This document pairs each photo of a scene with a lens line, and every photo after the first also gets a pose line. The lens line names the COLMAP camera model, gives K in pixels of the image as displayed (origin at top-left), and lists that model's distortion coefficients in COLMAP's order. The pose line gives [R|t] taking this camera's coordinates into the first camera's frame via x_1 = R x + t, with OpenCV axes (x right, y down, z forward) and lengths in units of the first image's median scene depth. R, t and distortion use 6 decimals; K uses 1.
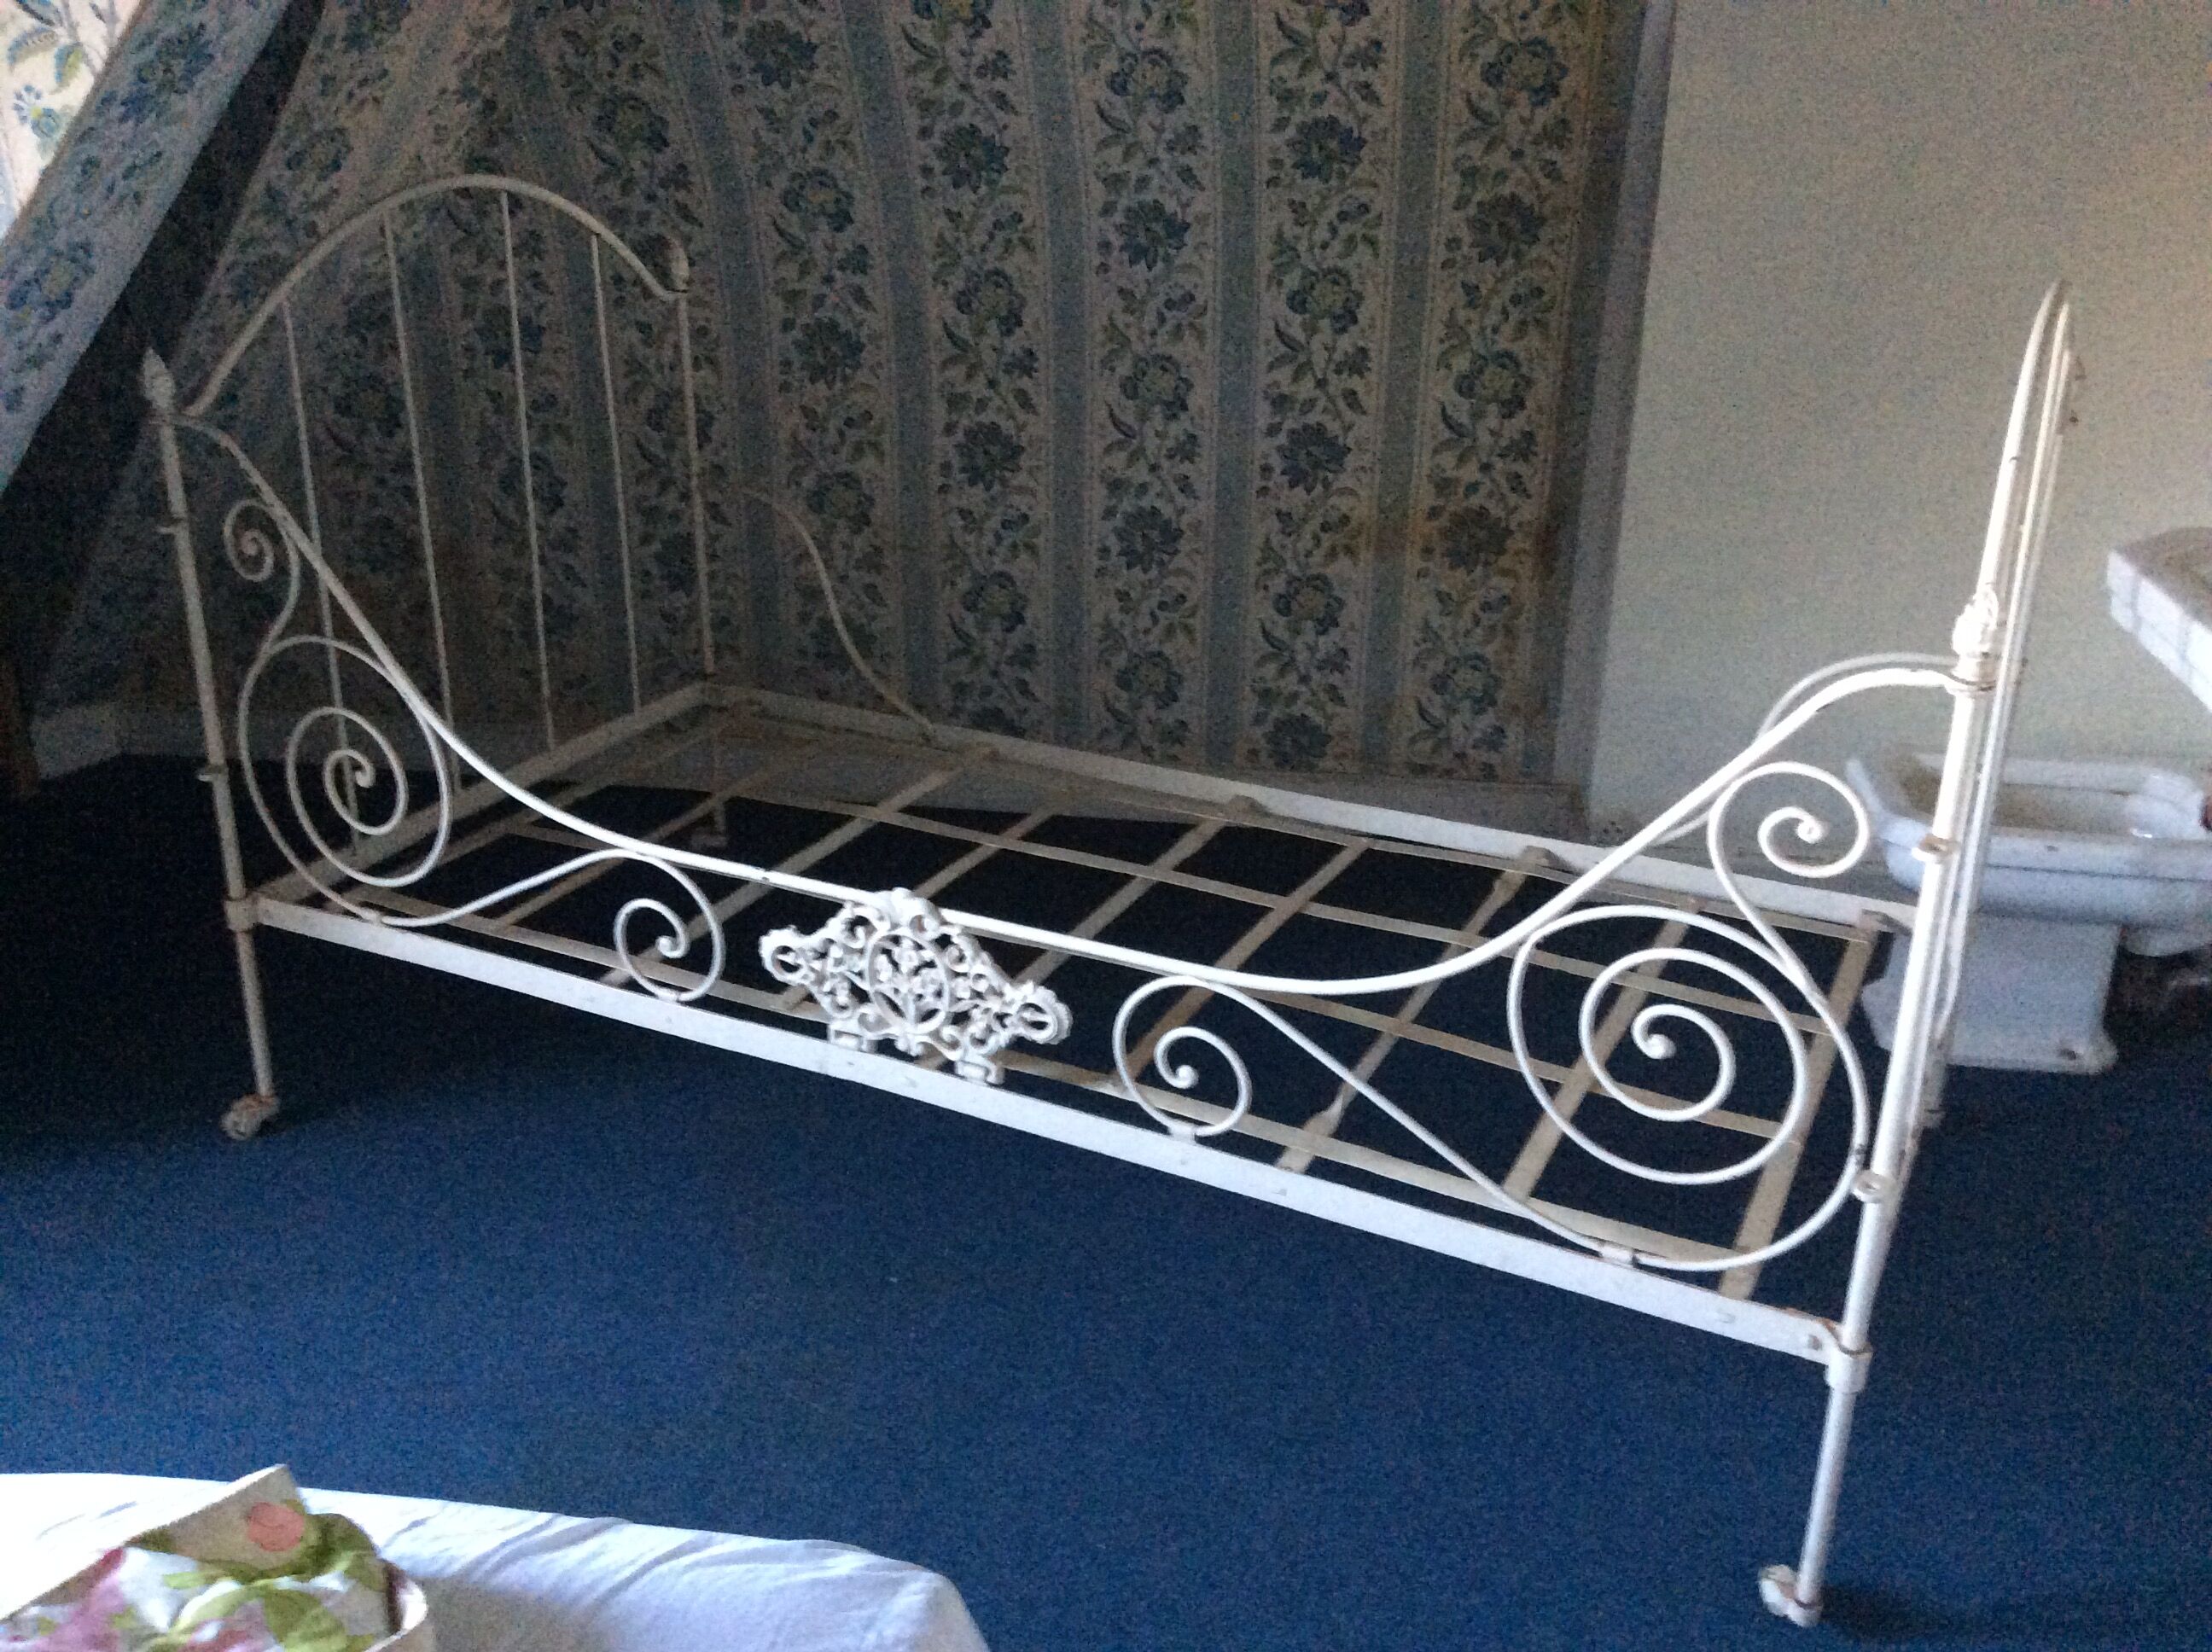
lens RADIAL K [[2023.8, 0, 1106.0], [0, 2023.8, 826.0], [0, 0, 1]] dist [0.228387, -0.564319]
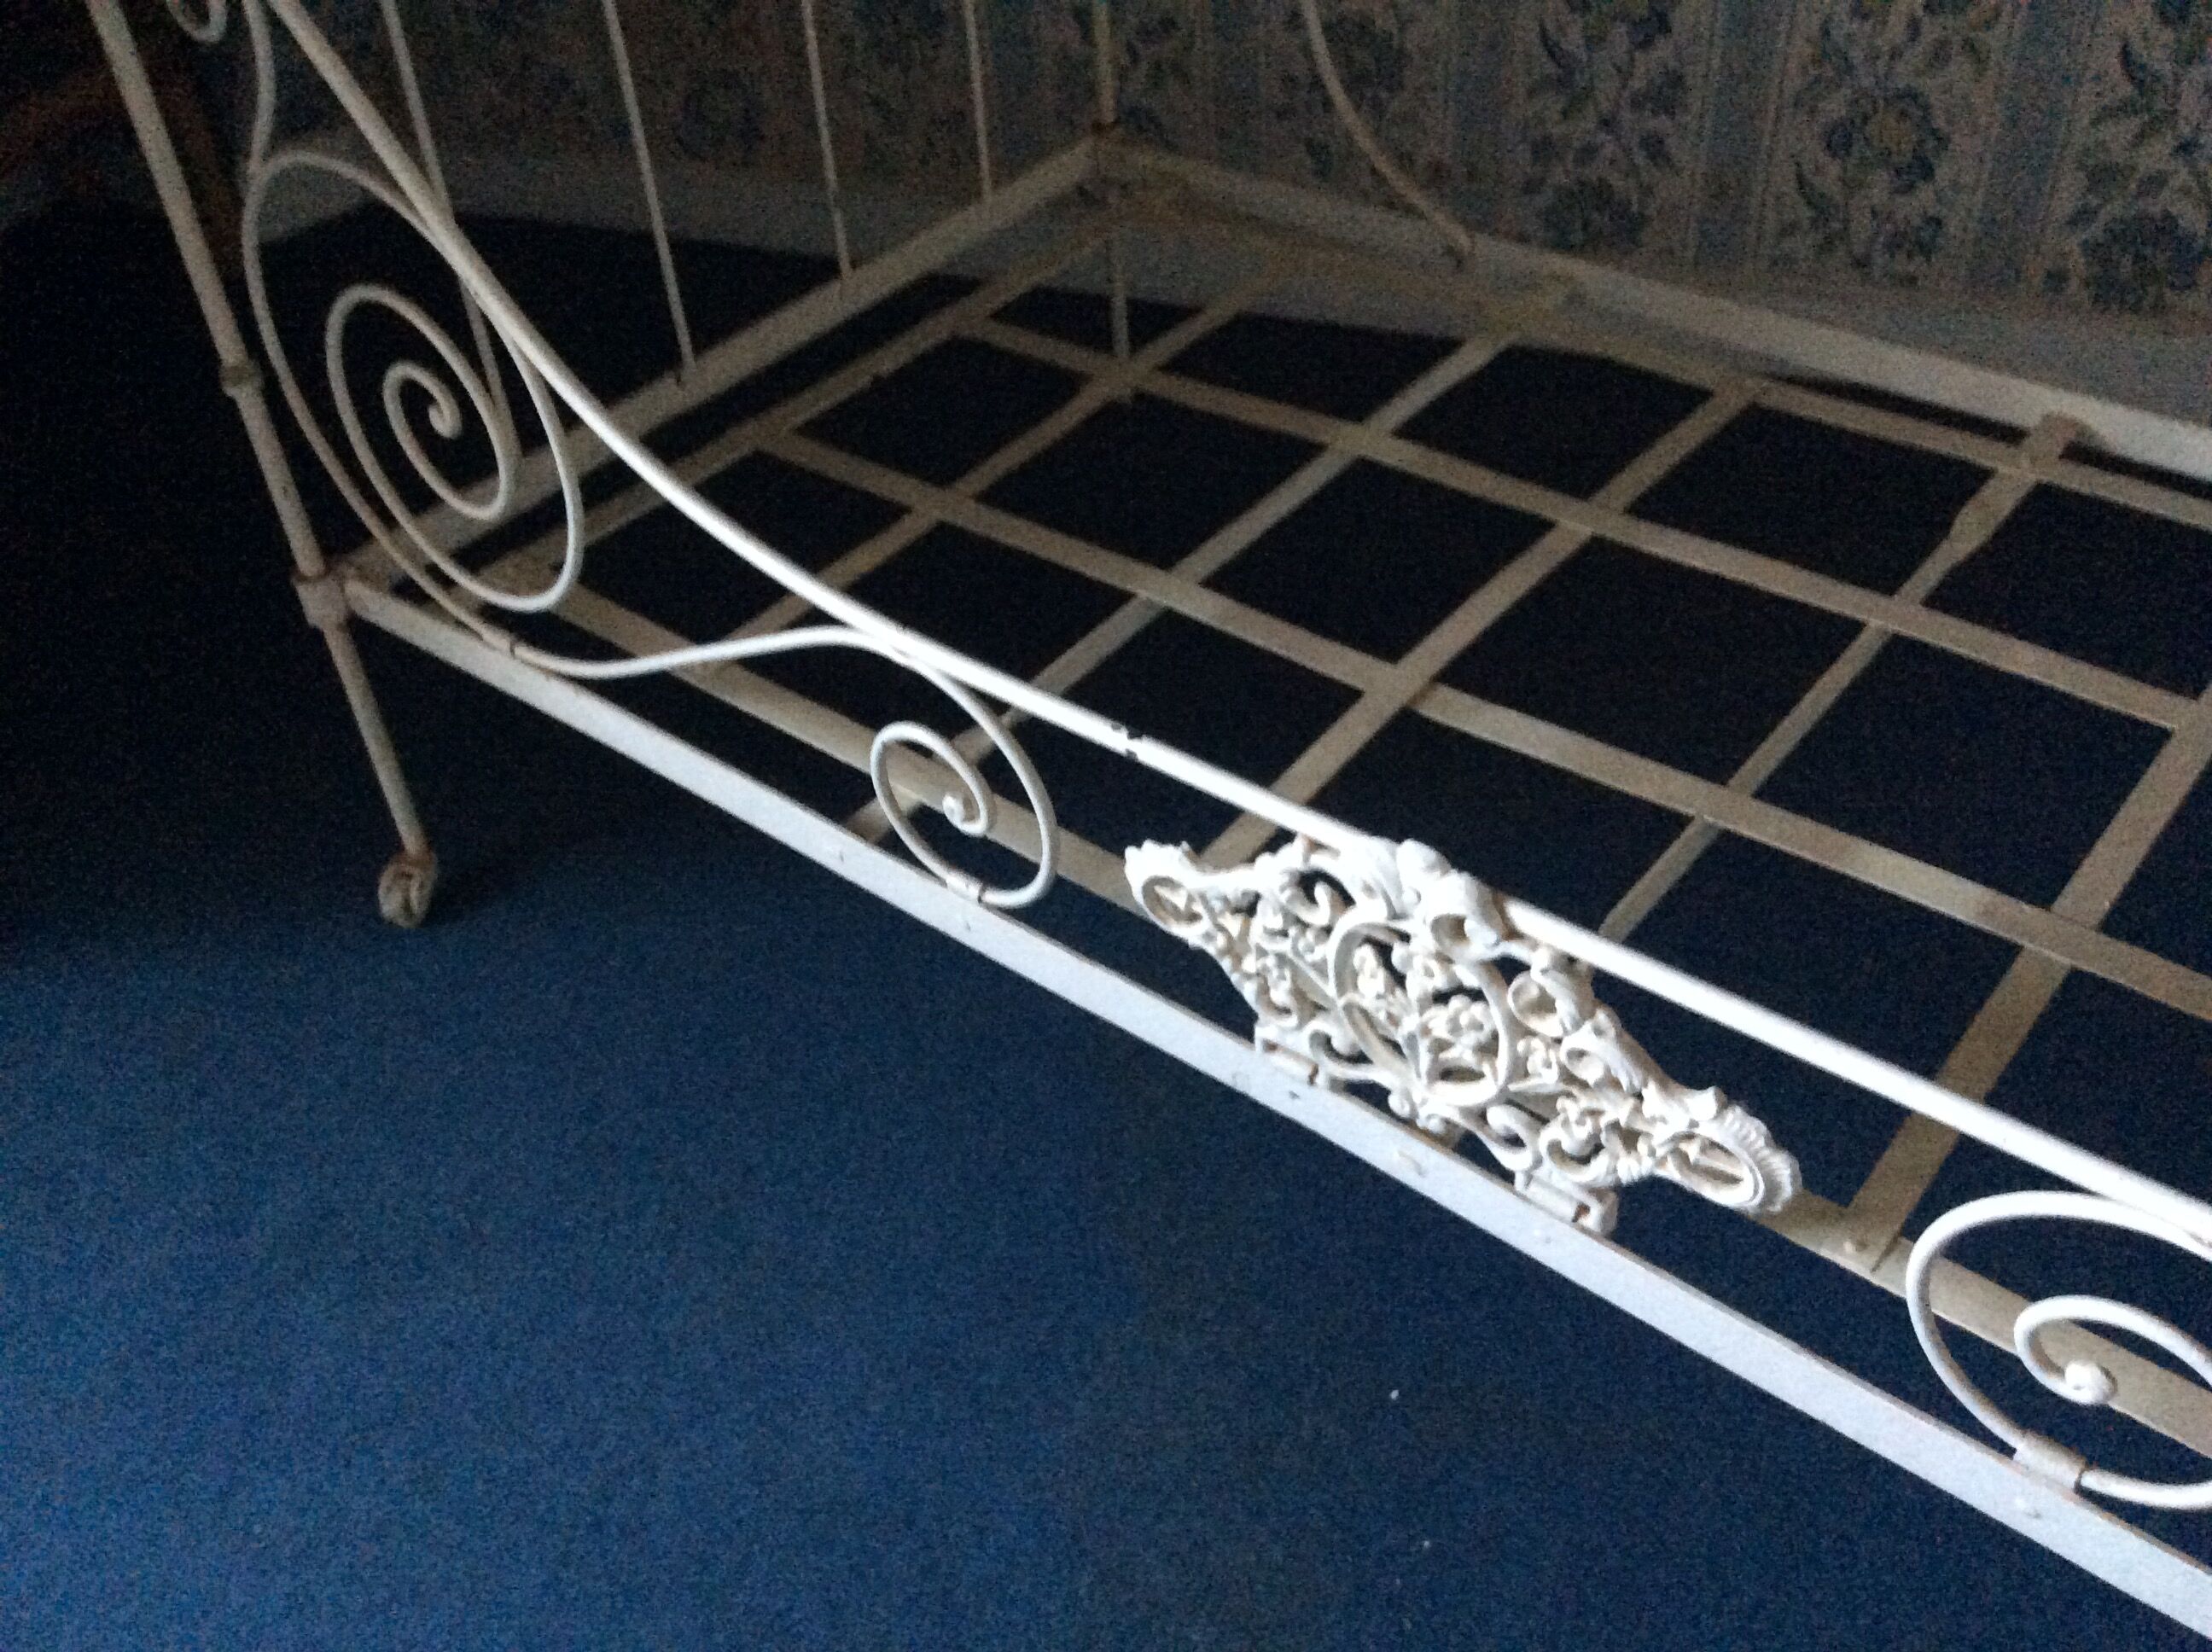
lens RADIAL K [[2023.8, 0, 1106.0], [0, 2023.8, 826.0], [0, 0, 1]] dist [0.228387, -0.564319]
pose [[0.972688, 0.087737, -0.214894, -0.070281], [-0.013096, 0.945079, 0.326581, -0.113598], [0.231745, -0.314847, 0.920416, 0.563147]]
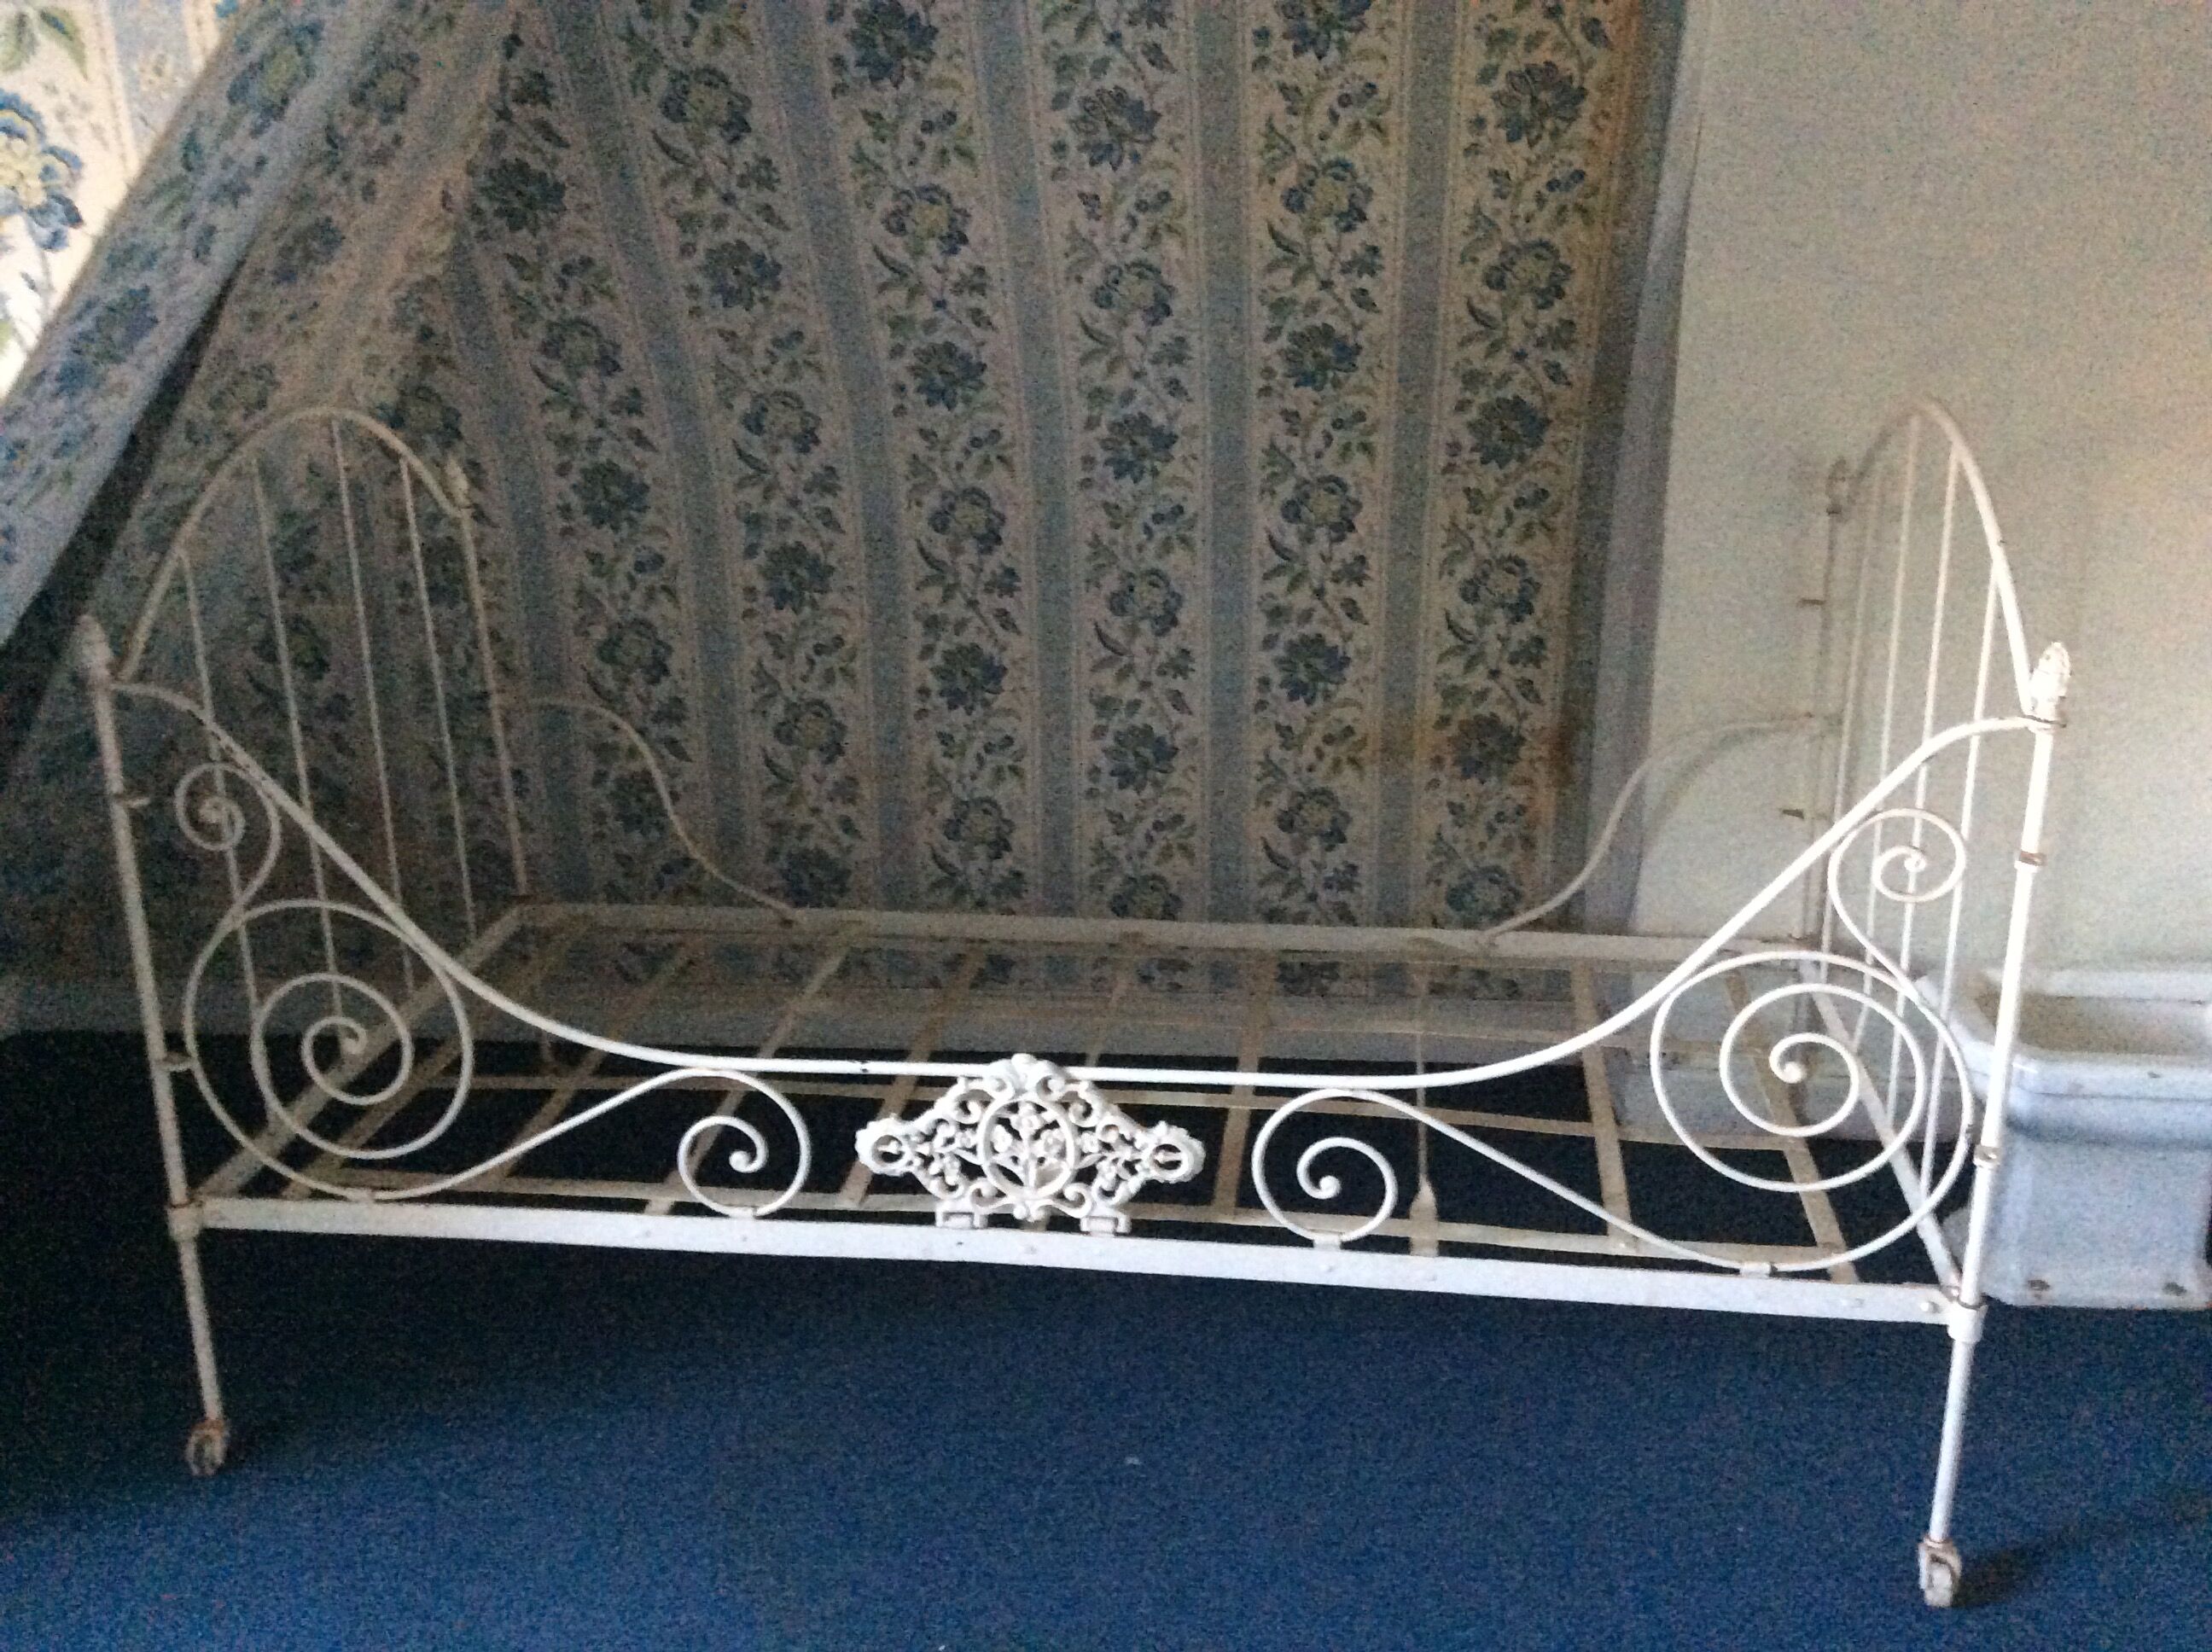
lens RADIAL K [[2023.8, 0, 1106.0], [0, 2023.8, 826.0], [0, 0, 1]] dist [0.228387, -0.564319]
pose [[0.940507, -0.123414, 0.316570, -0.359600], [0.151284, 0.986356, -0.064925, -0.009551], [-0.304238, 0.108955, 0.946345, 0.010078]]
